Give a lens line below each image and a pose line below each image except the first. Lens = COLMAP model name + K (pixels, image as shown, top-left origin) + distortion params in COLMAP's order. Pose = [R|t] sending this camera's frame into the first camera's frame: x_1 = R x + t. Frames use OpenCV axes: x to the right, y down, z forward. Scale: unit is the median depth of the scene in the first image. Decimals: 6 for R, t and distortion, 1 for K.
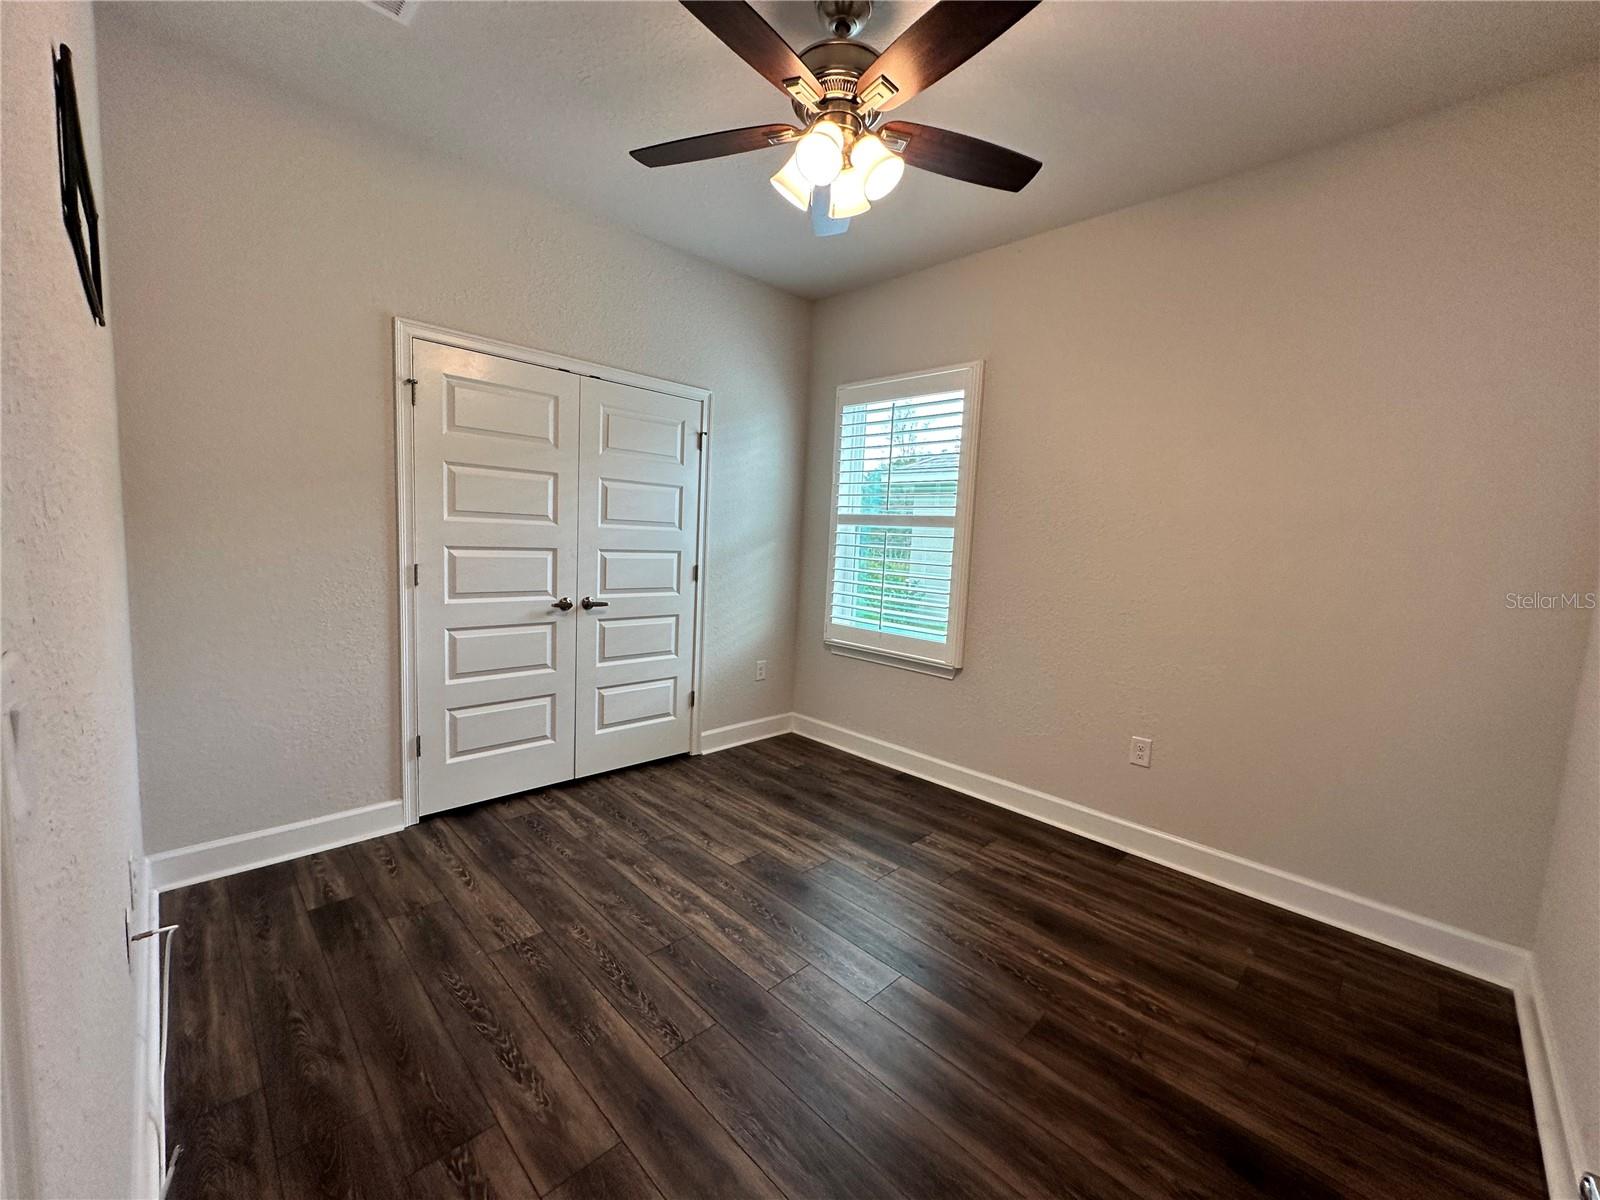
lens RADIAL K [[639.8, 0, 797.3], [0, 639.8, 600.5], [0, 0, 1]] dist [0.000697, 0.000167]
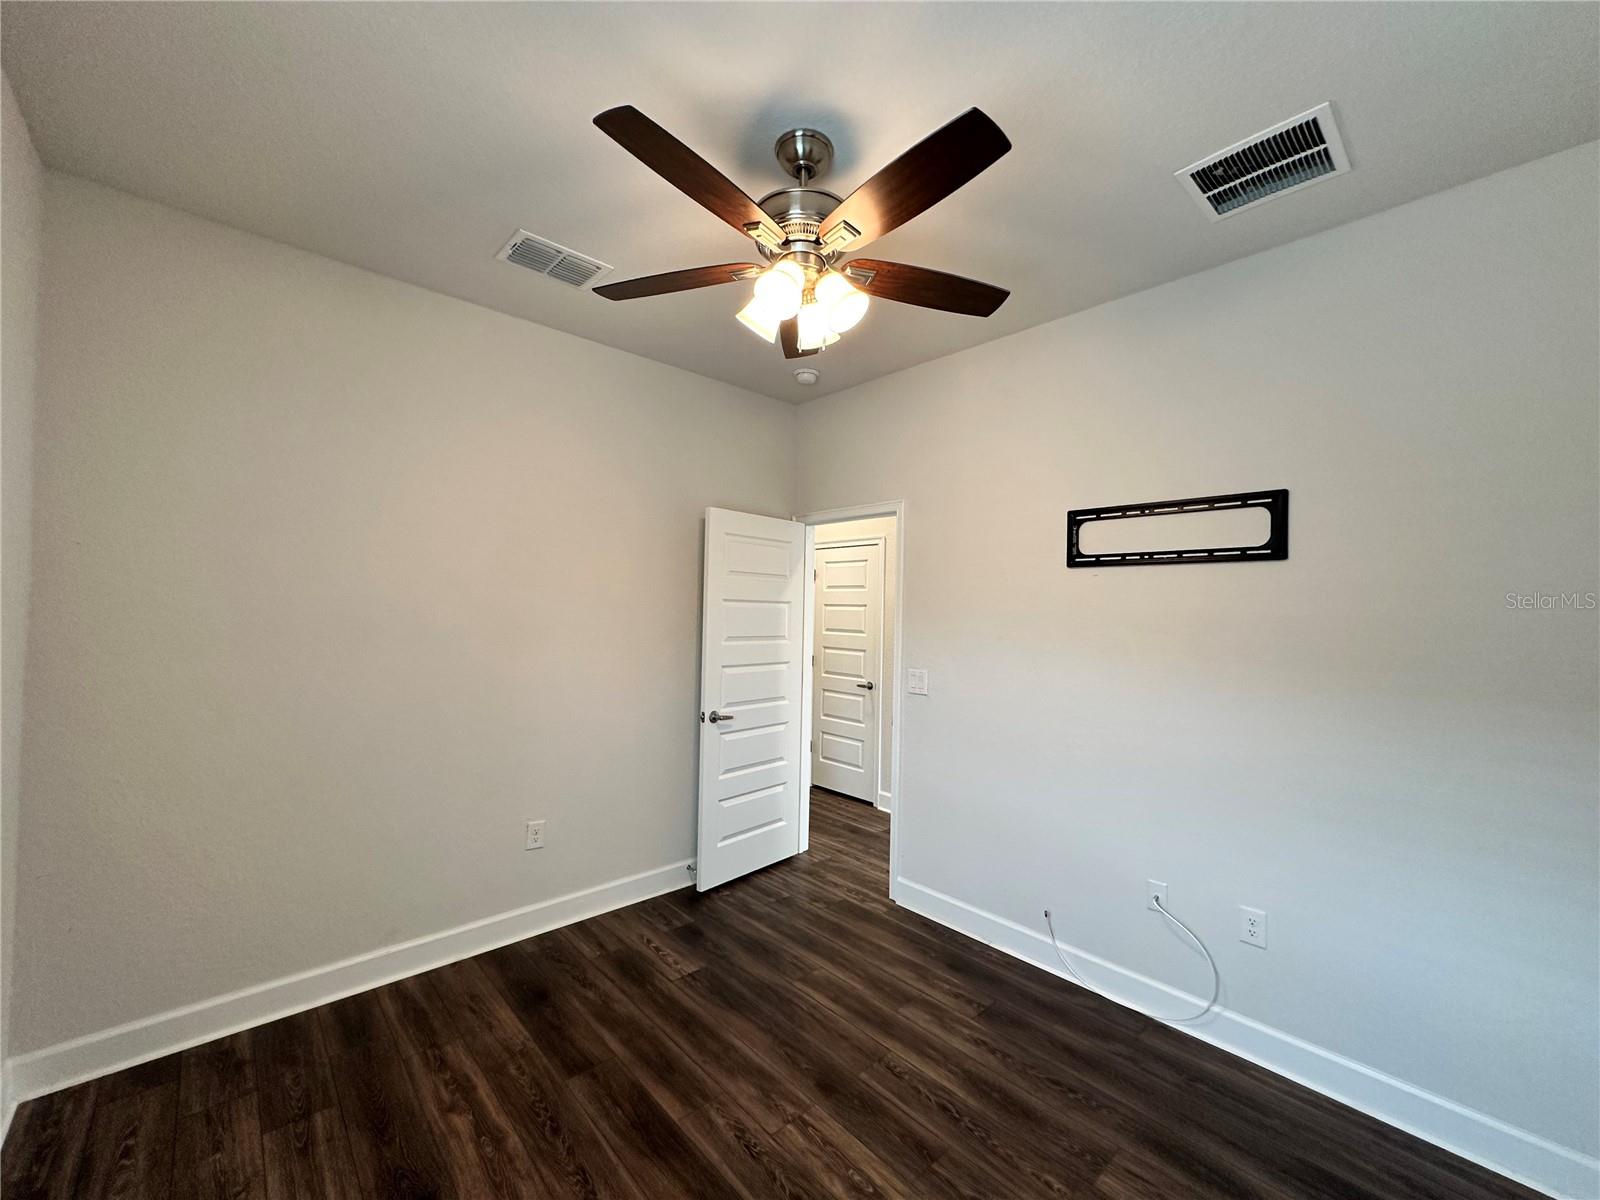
lens RADIAL K [[639.8, 0, 797.3], [0, 639.8, 600.5], [0, 0, 1]] dist [0.000697, 0.000167]
pose [[-0.996750, -0.066998, 0.044728, -0.008883], [-0.062582, 0.993628, 0.093742, -0.324283], [-0.050723, 0.090638, -0.994591, 2.083178]]
